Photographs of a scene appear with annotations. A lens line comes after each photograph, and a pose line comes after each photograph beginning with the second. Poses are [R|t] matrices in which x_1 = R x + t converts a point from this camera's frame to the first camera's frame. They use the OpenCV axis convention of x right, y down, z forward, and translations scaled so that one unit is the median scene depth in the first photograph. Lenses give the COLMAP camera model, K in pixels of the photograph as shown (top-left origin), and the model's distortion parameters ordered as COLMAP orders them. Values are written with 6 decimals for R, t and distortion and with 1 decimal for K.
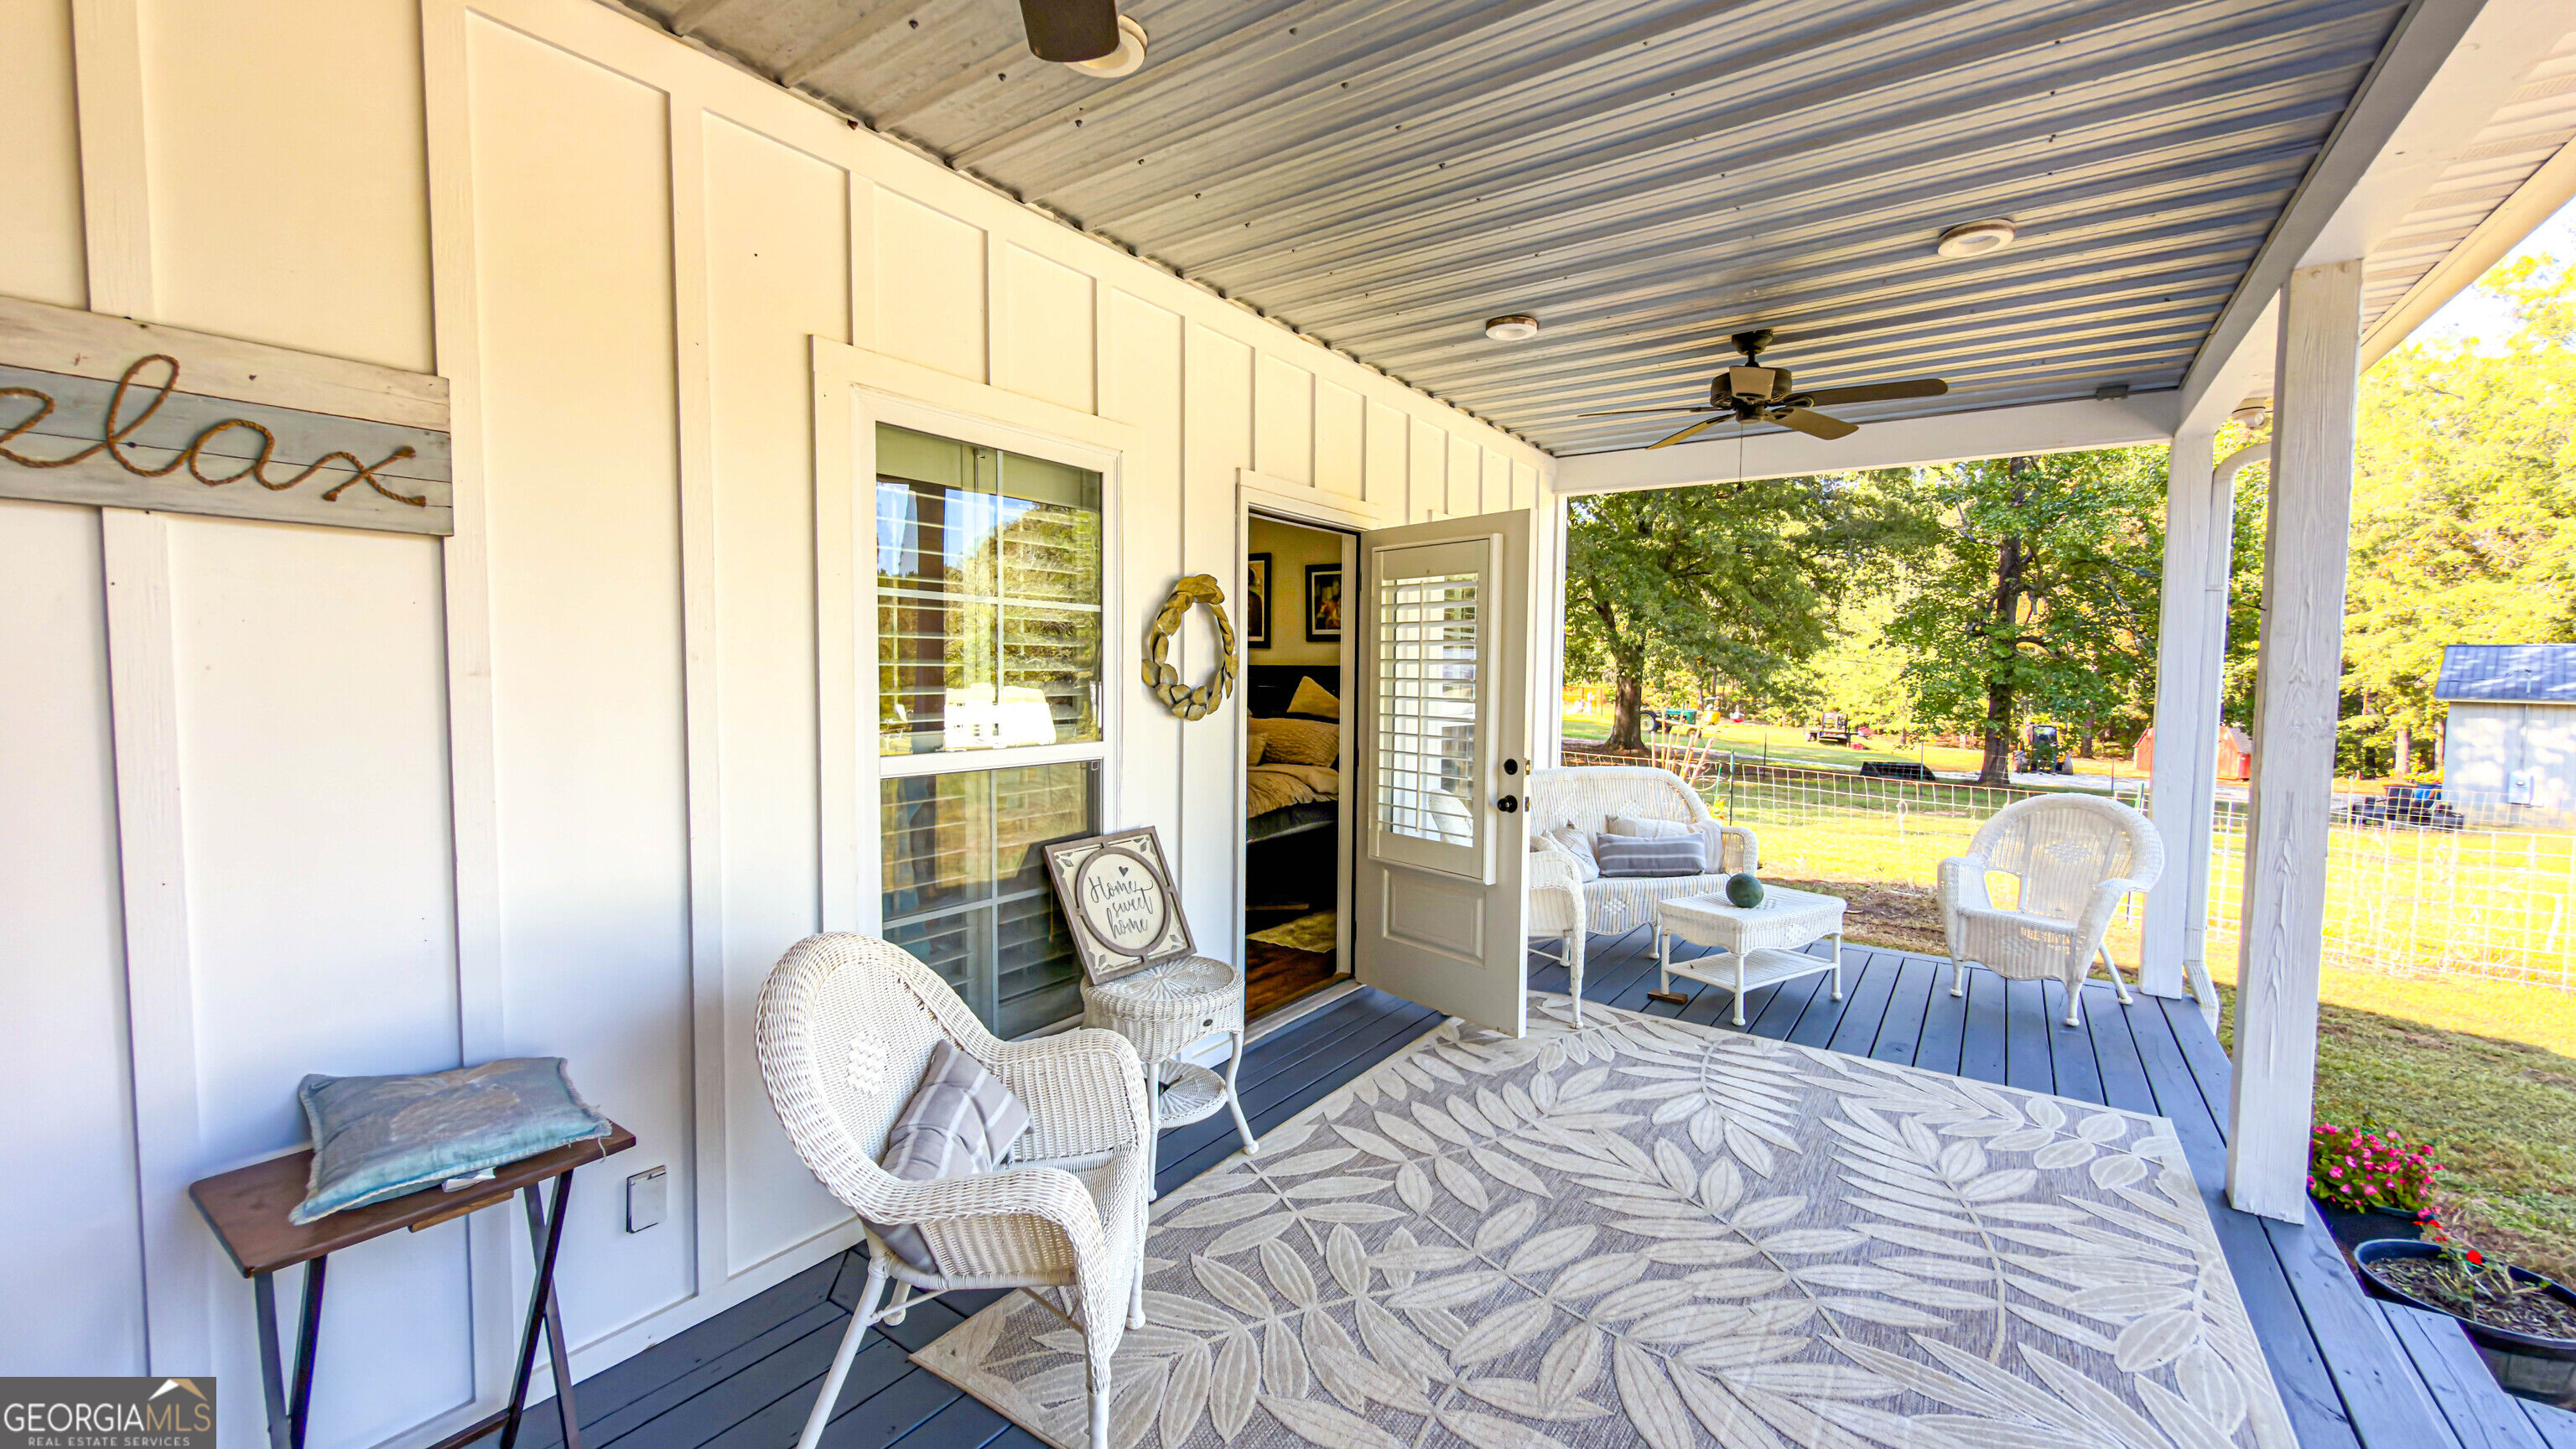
lens RADIAL K [[1027.3, 0, 1286.6], [0, 1027.3, 723.9], [0, 0, 1]] dist [-0.000493, 0.000408]
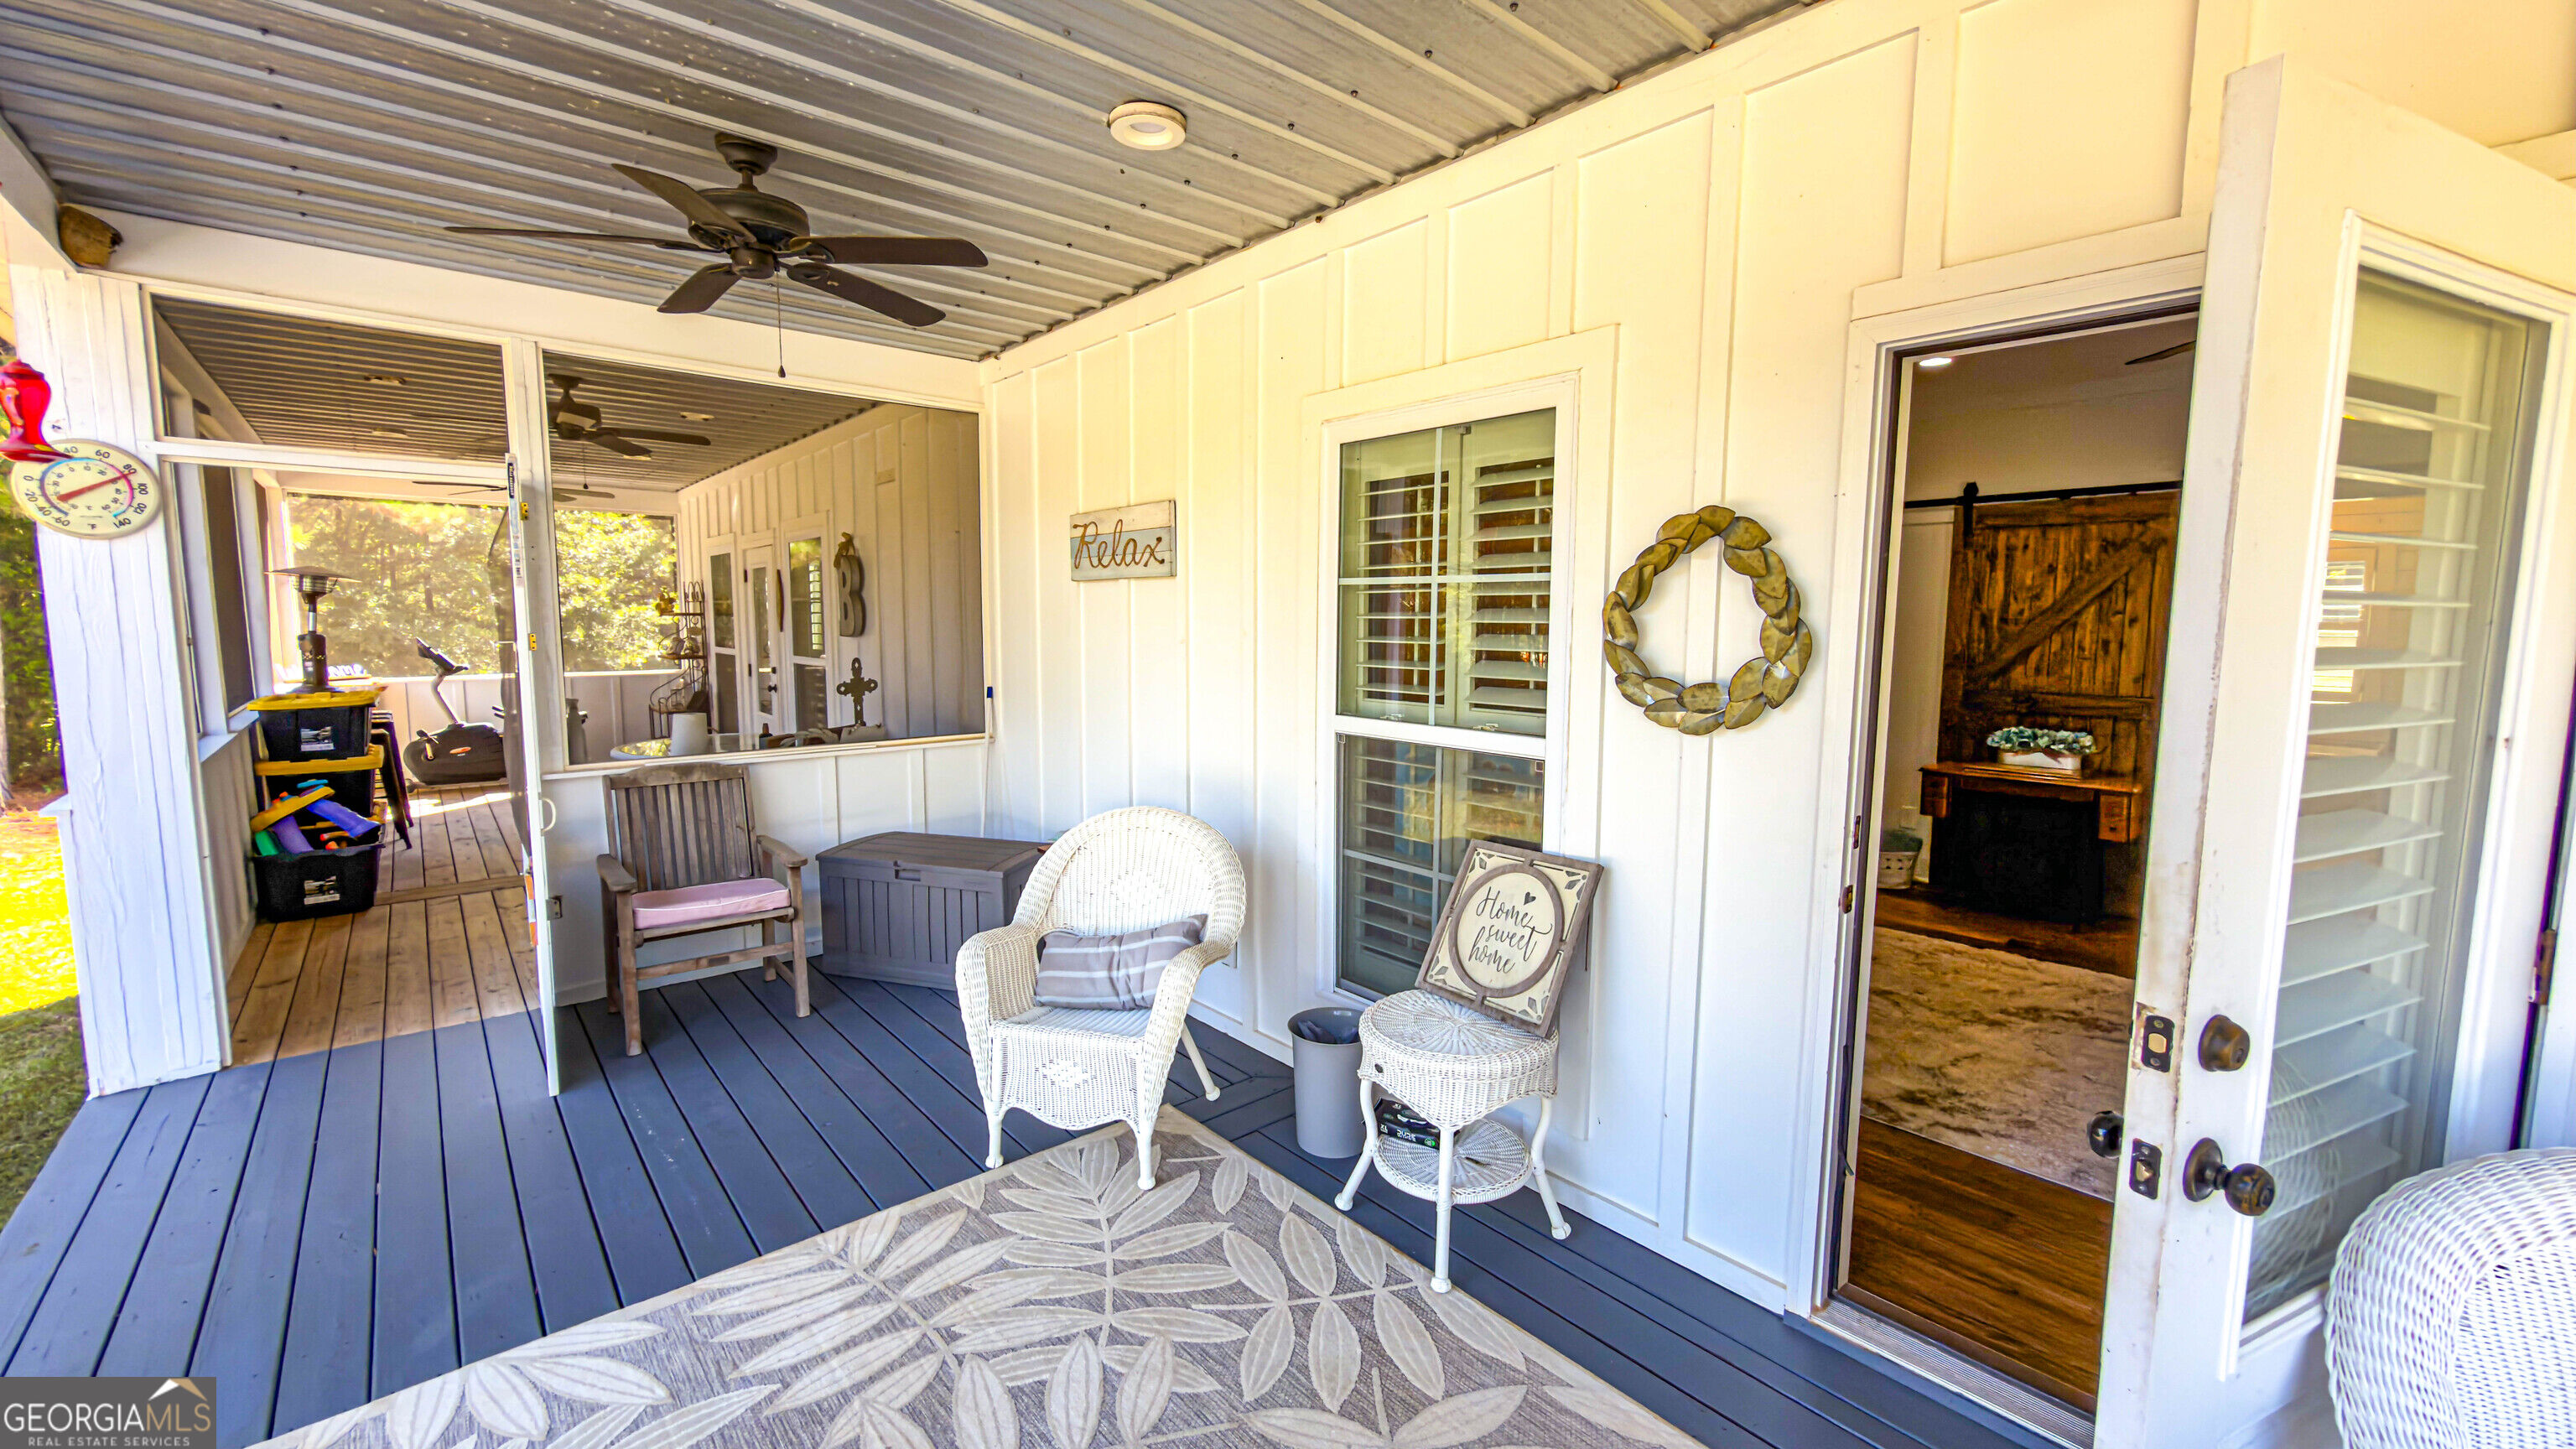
lens RADIAL K [[1027.3, 0, 1286.6], [0, 1027.3, 723.9], [0, 0, 1]] dist [-0.000493, 0.000408]
pose [[-0.247086, 0.089186, -0.964881, 0.089222], [-0.062713, 0.992196, 0.107770, -0.009509], [0.966962, 0.087139, -0.239565, 0.133891]]
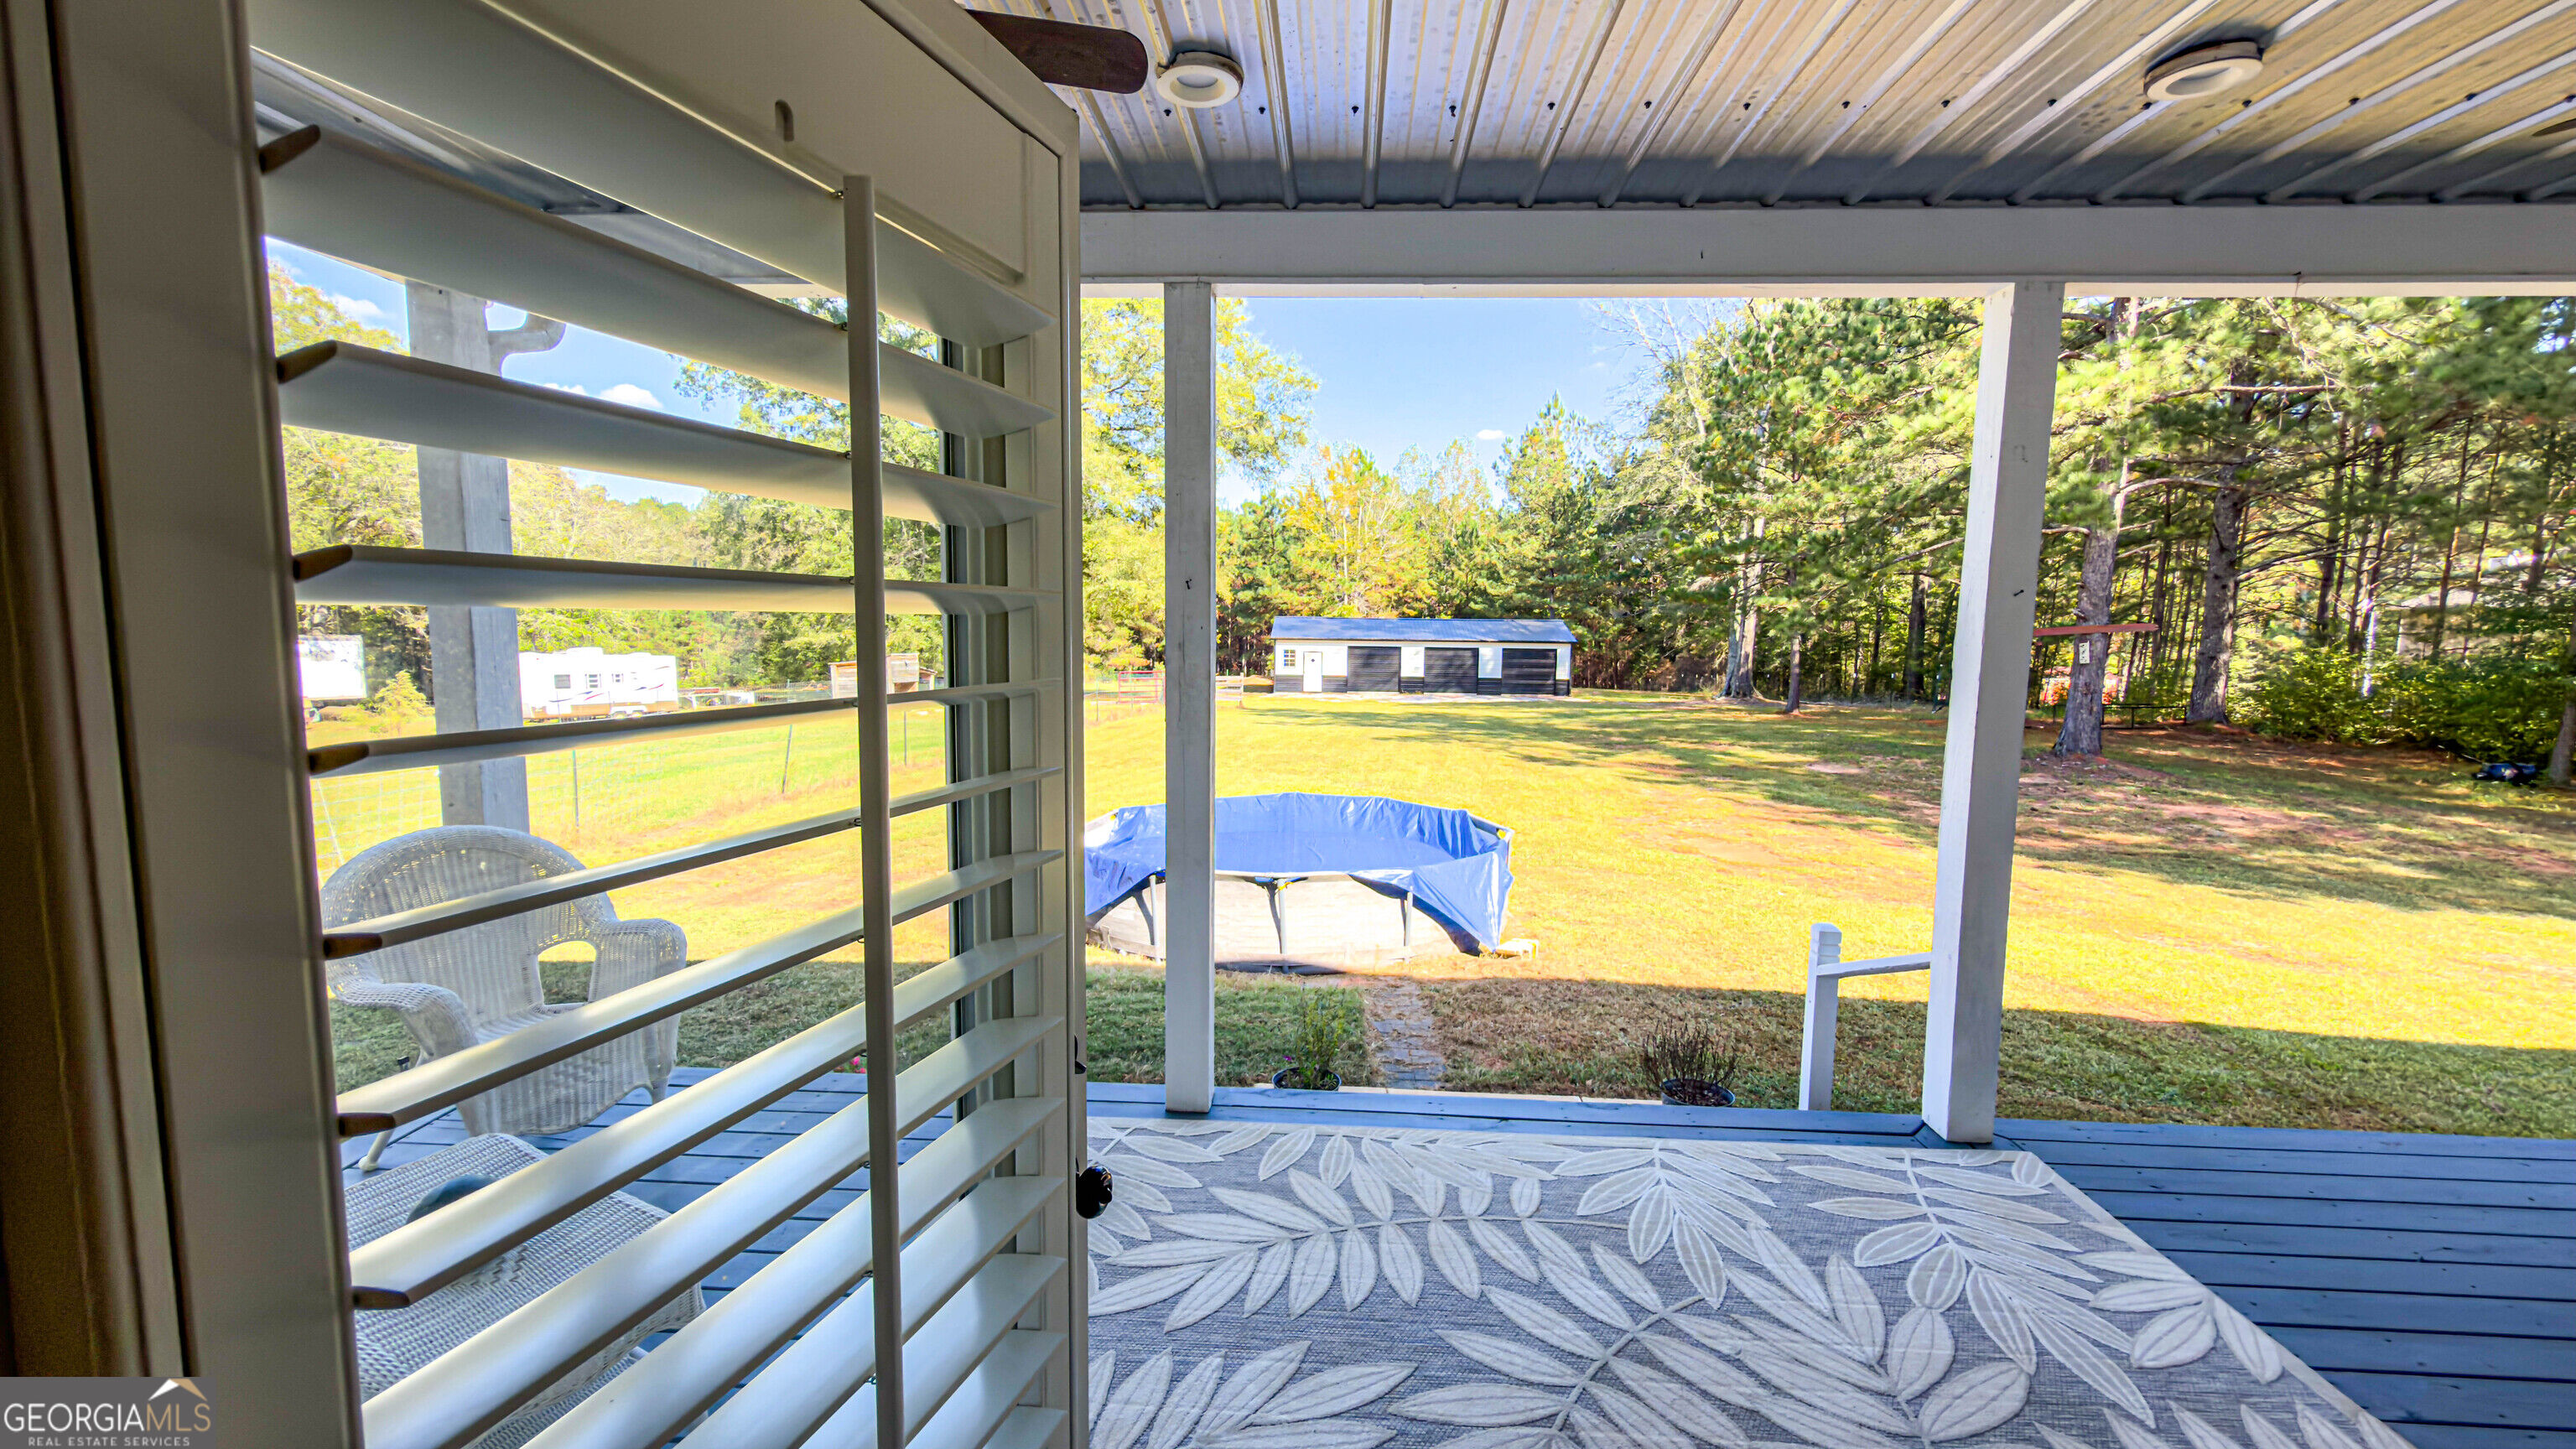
lens RADIAL K [[1027.3, 0, 1286.6], [0, 1027.3, 723.9], [0, 0, 1]] dist [-0.000493, 0.000408]
pose [[-0.528340, -0.103076, 0.842753, -0.005882], [0.026698, 0.990095, 0.137834, -0.013530], [-0.848613, 0.095323, -0.520355, 0.176065]]
